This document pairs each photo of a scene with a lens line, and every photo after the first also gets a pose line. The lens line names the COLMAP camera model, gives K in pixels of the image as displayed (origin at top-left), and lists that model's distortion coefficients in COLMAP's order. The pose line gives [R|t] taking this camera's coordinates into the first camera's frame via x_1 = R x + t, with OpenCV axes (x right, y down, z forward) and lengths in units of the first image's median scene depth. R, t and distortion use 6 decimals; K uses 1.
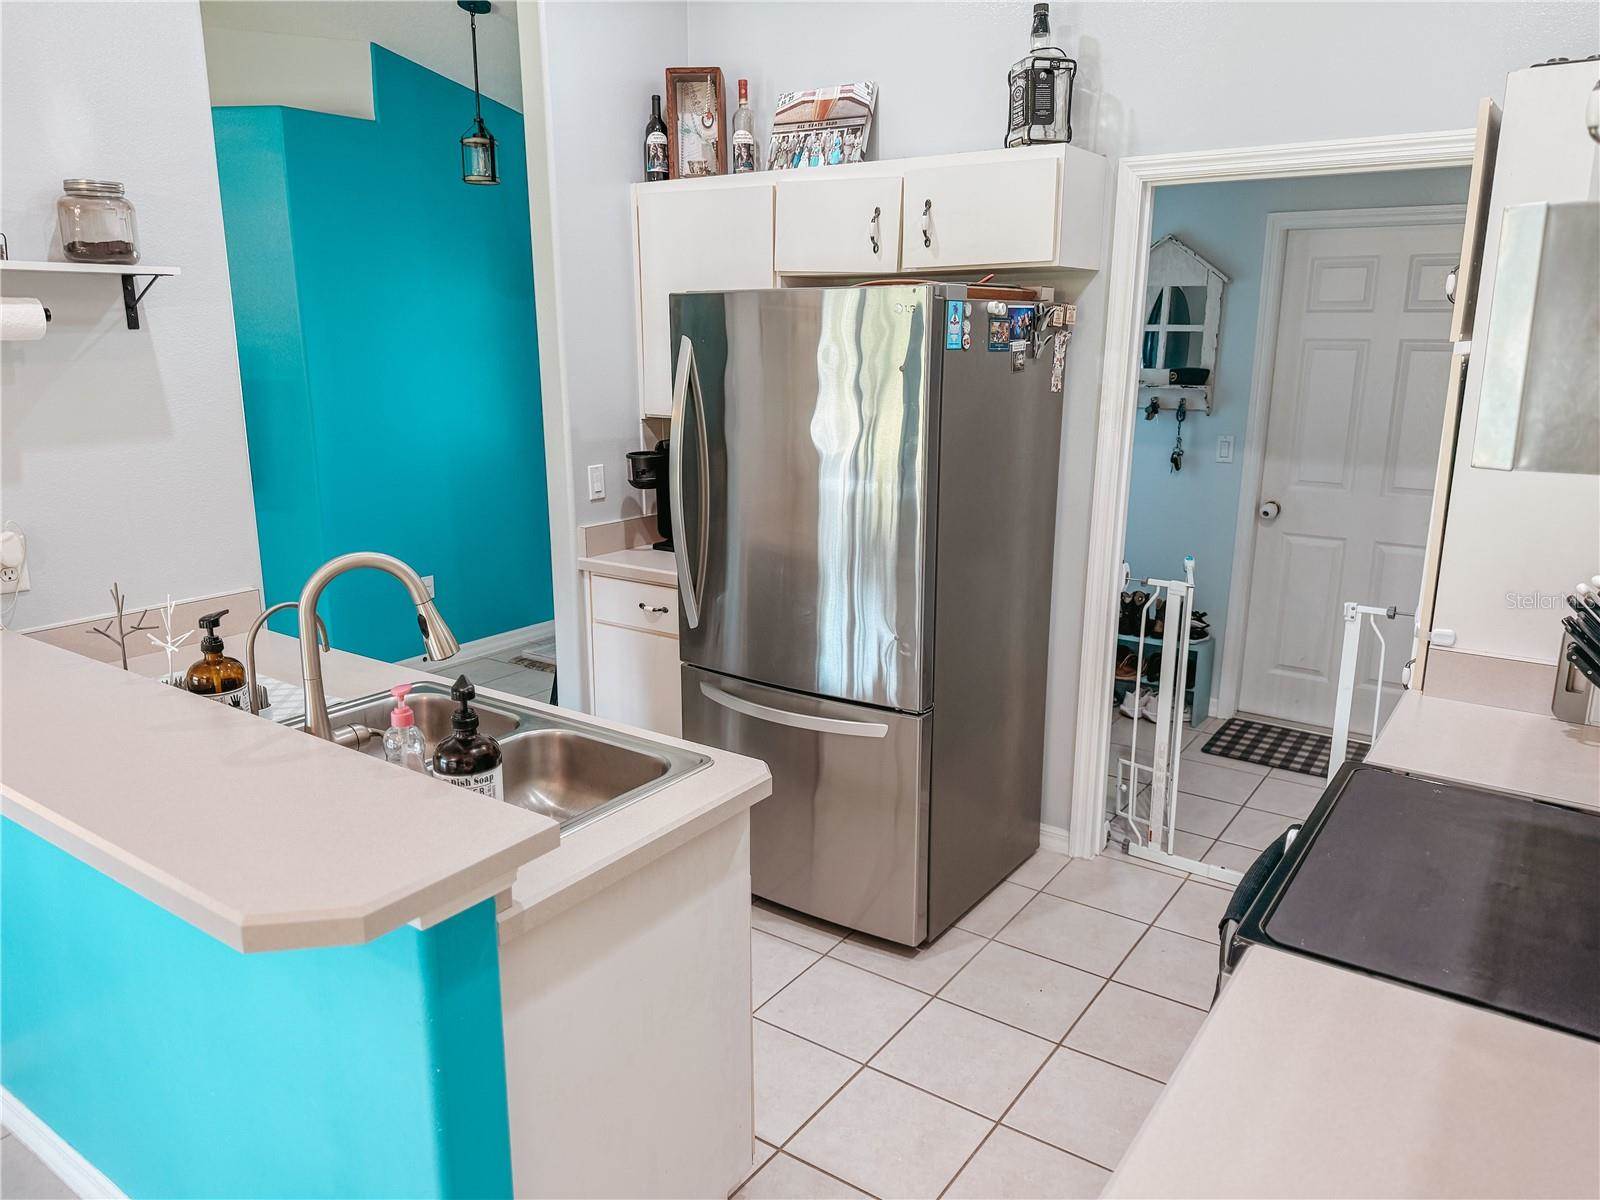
lens RADIAL K [[1136.4, 0, 798.4], [0, 1136.4, 590.5], [0, 0, 1]] dist [0.035805, -0.005960]
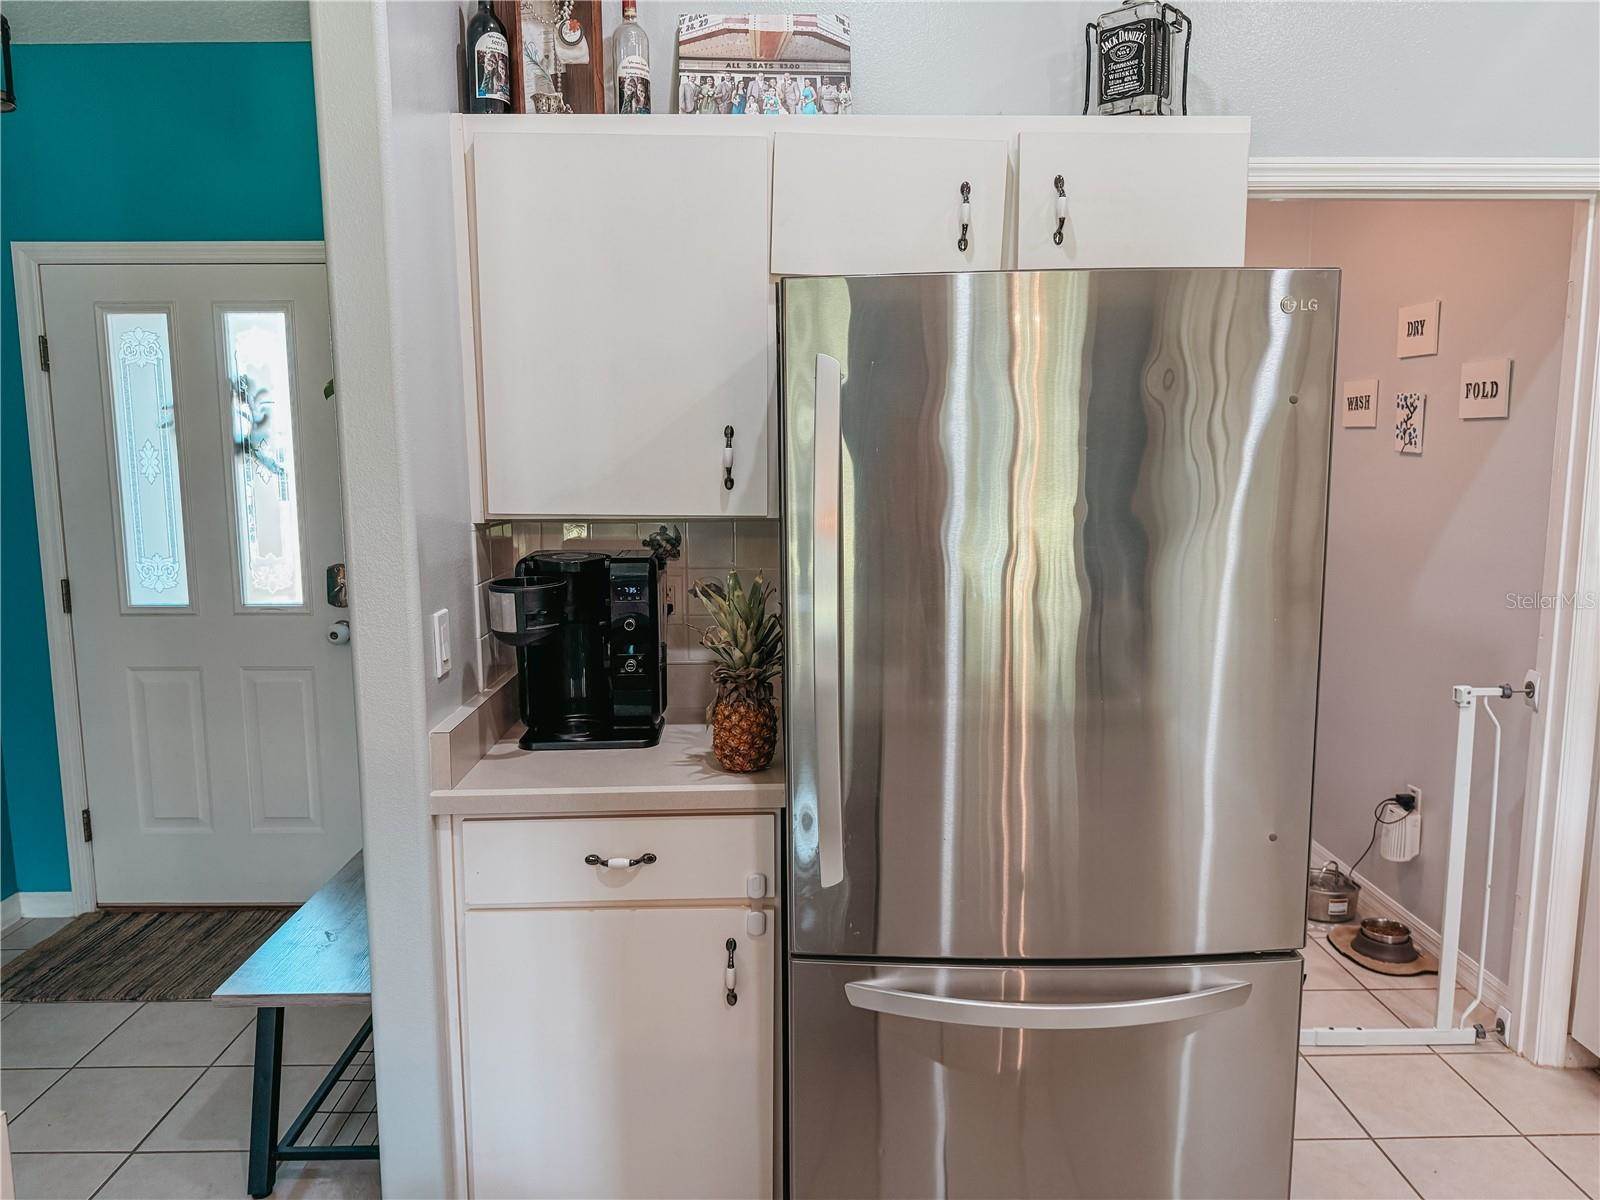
lens RADIAL K [[1136.4, 0, 798.4], [0, 1136.4, 590.5], [0, 0, 1]] dist [0.035805, -0.005960]
pose [[0.805974, -0.077494, 0.586856, -0.364075], [0.138883, 0.988477, -0.060210, -0.066470], [-0.575428, 0.130032, 0.807449, 0.484156]]
